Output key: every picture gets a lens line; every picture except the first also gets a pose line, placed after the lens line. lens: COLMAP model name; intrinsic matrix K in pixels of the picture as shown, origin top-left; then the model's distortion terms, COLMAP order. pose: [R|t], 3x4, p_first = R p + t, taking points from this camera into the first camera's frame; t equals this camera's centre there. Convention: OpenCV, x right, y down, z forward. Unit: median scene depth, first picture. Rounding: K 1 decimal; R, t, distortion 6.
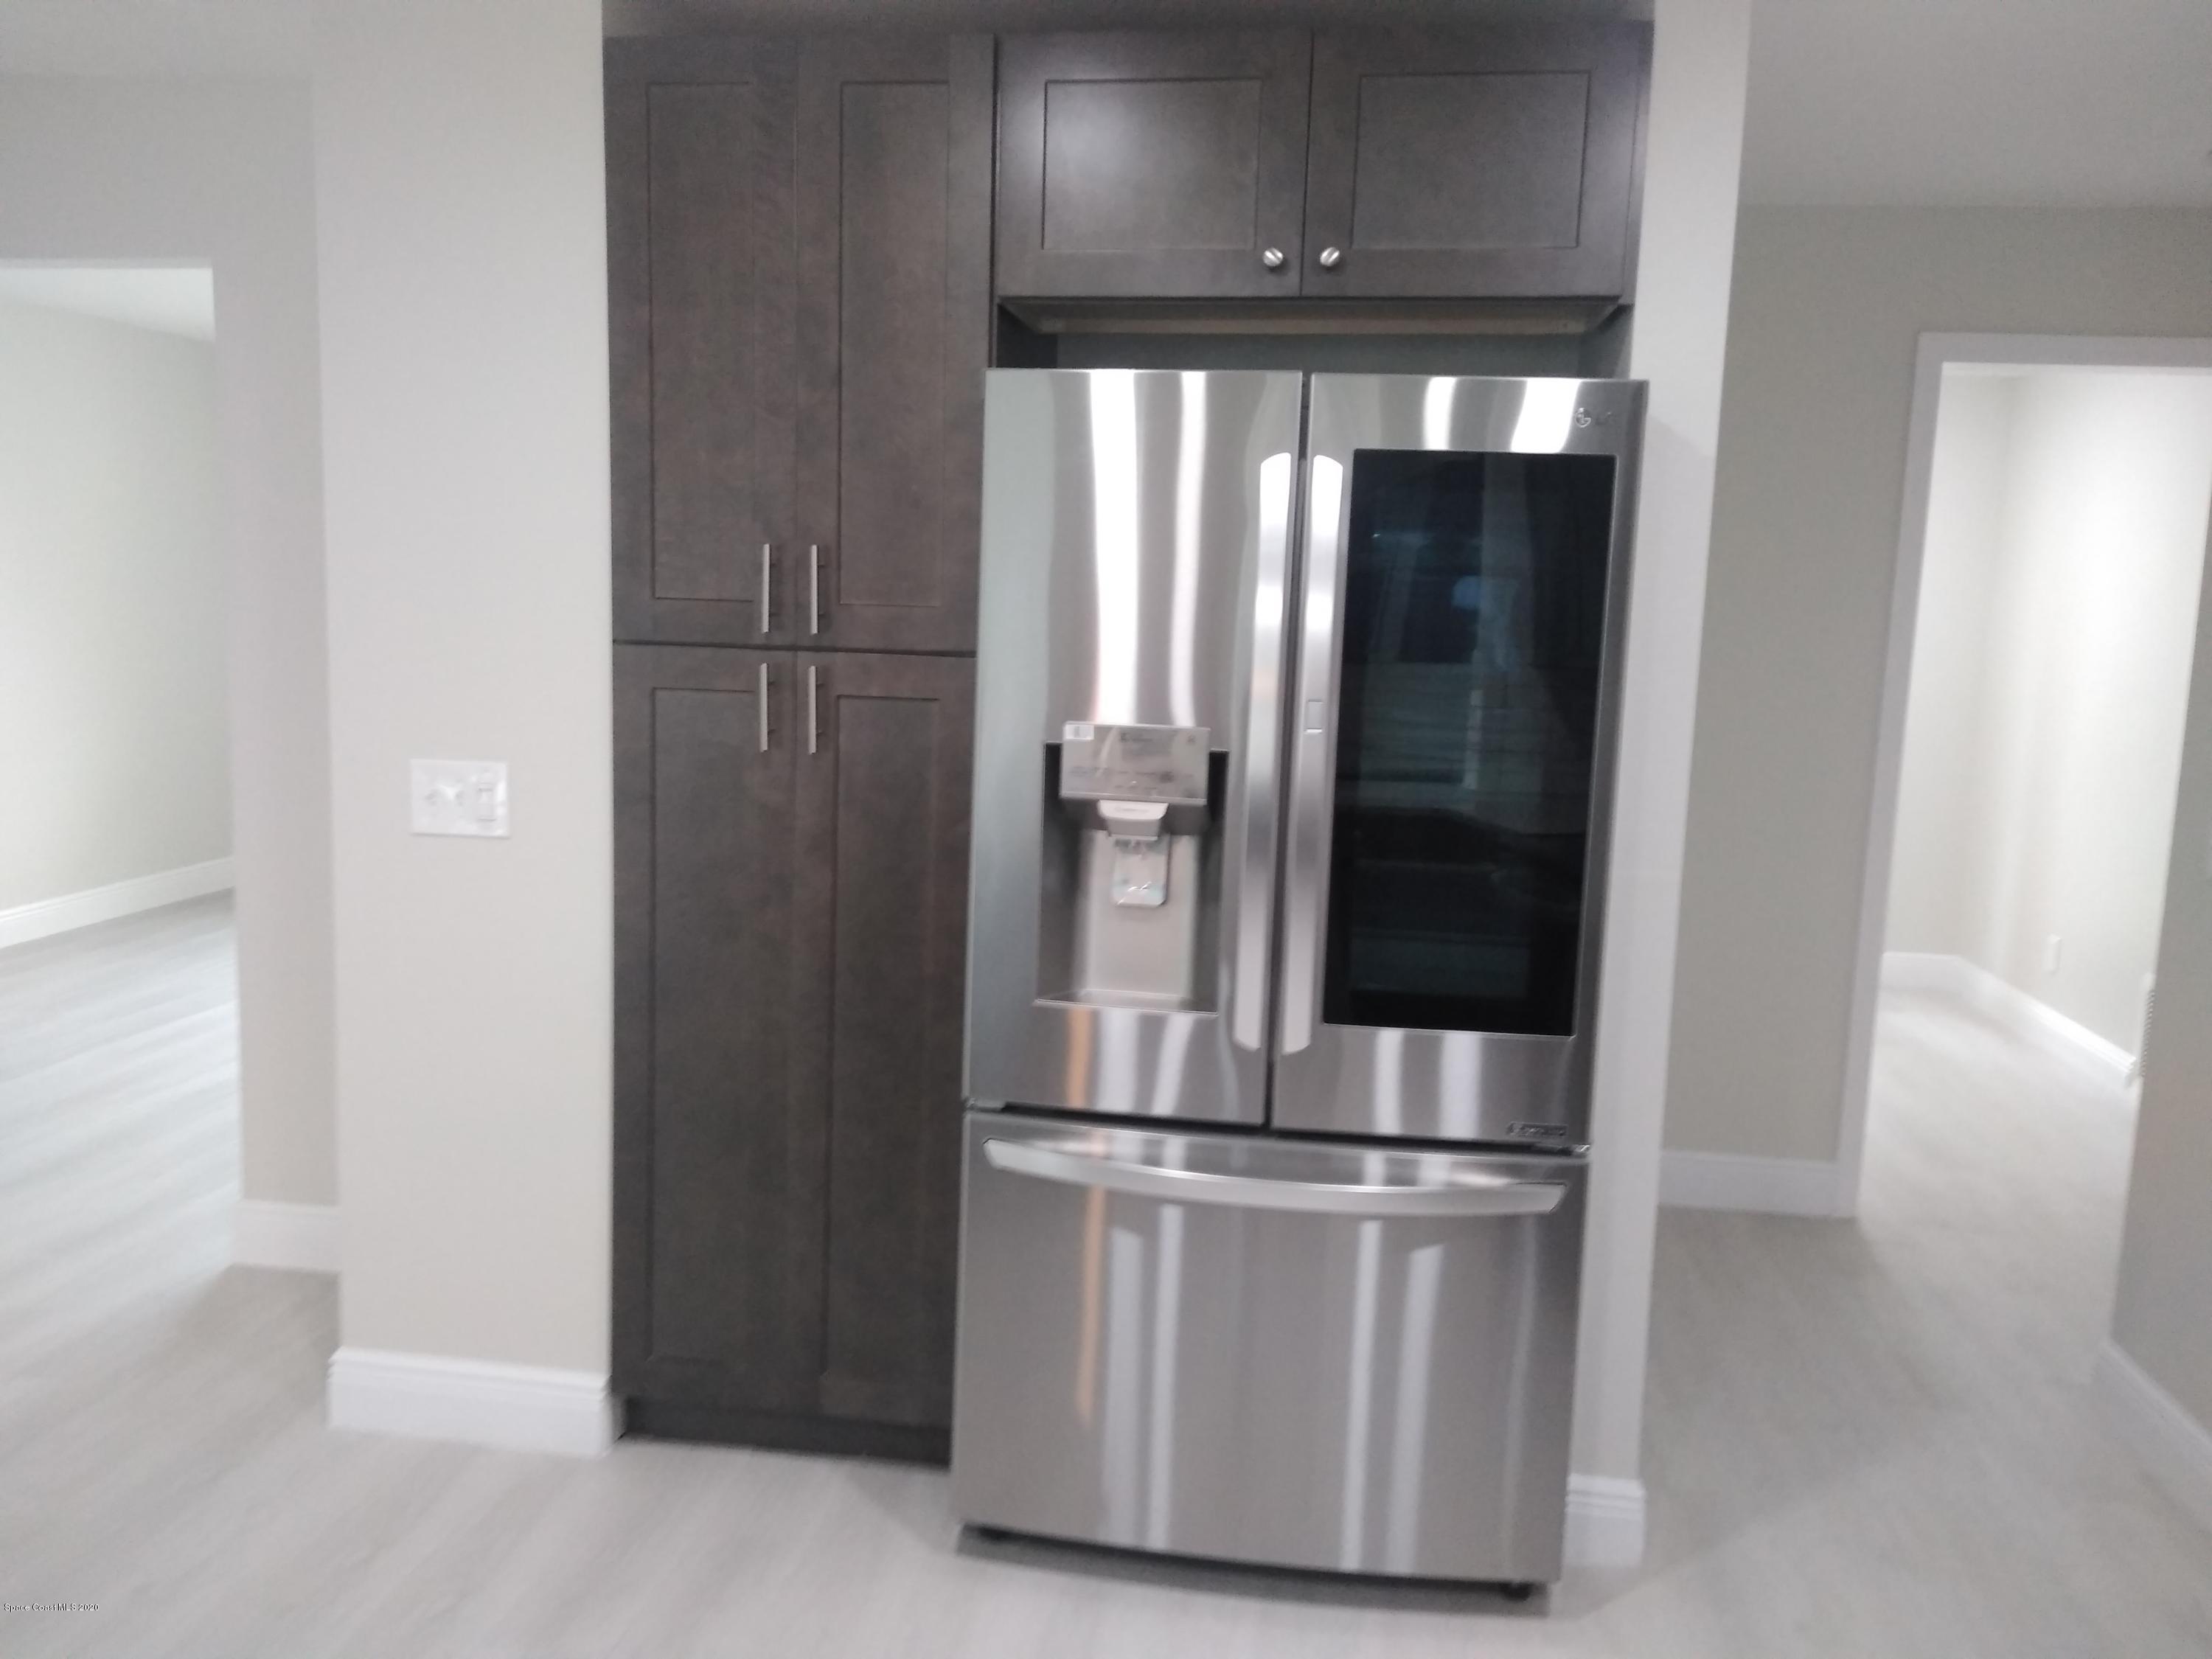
lens RADIAL K [[1717.7, 0, 1098.8], [0, 1717.7, 817.2], [0, 0, 1]] dist [0.086575, -0.121467]
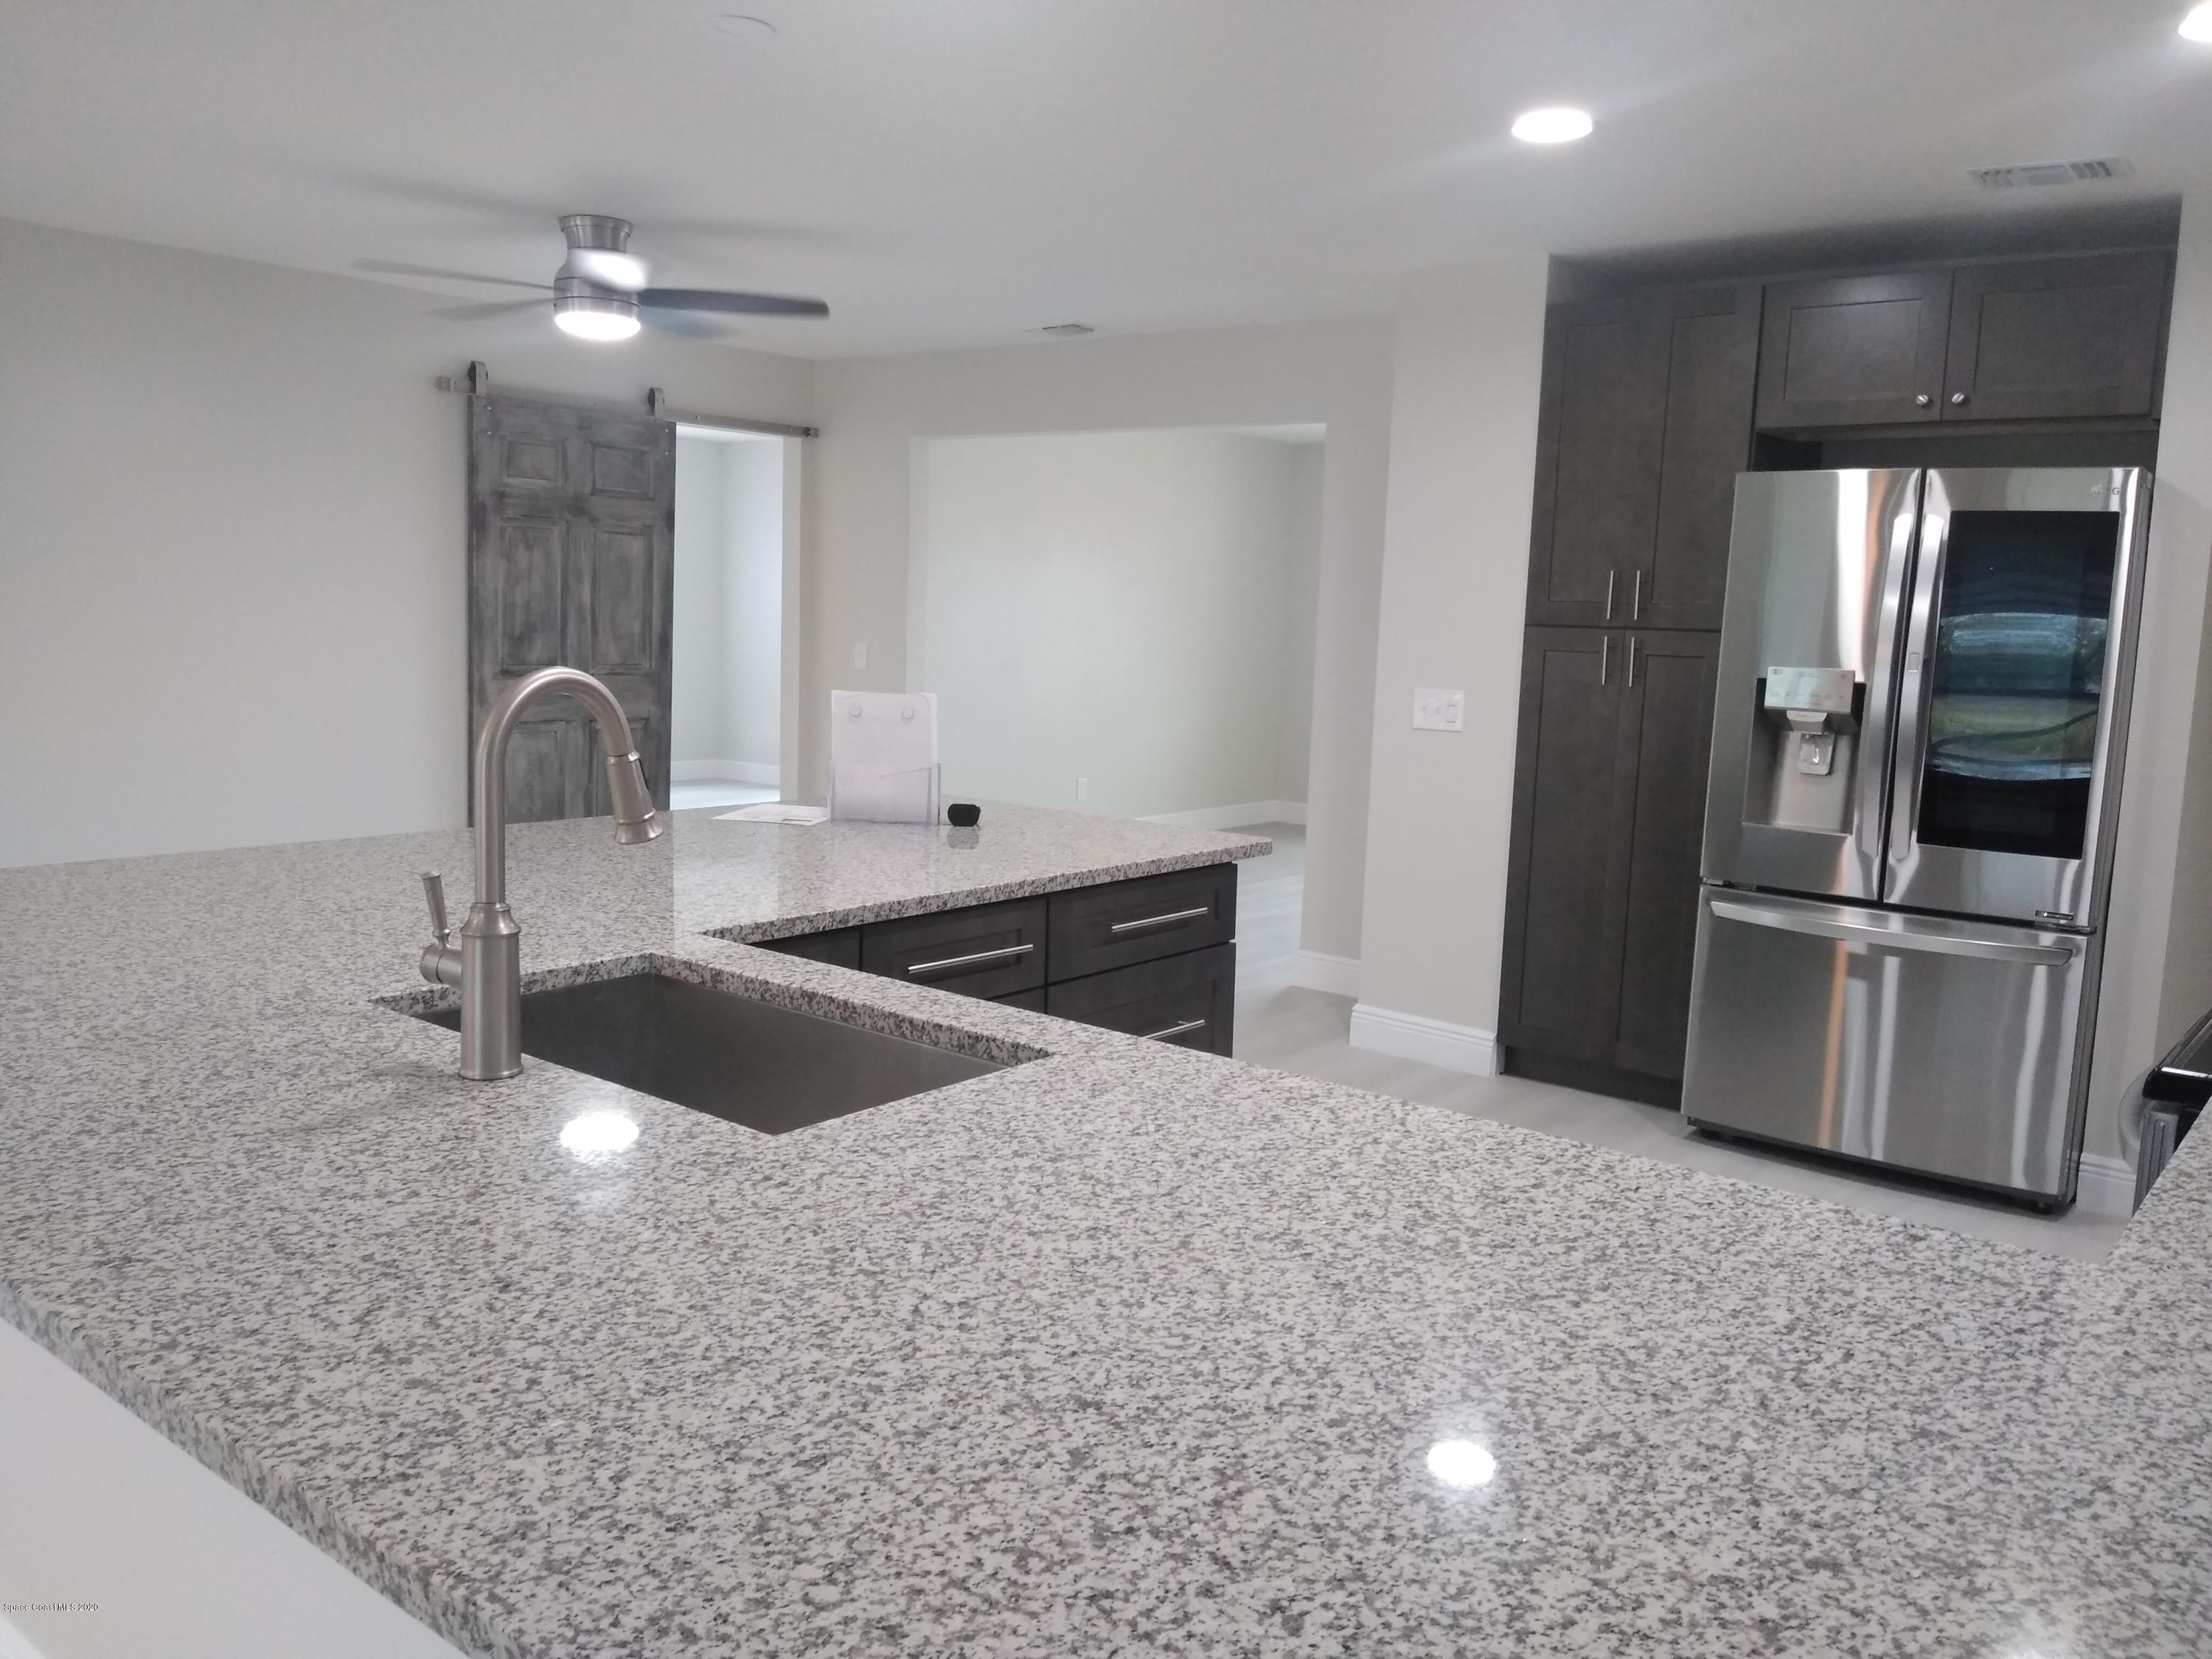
lens RADIAL K [[1717.7, 0, 1098.8], [0, 1717.7, 817.2], [0, 0, 1]] dist [0.086575, -0.121467]
pose [[0.861943, 0.062168, -0.503179, 0.272131], [-0.072523, 0.997366, -0.001005, 0.140743], [0.501791, 0.037358, 0.864182, -0.828728]]
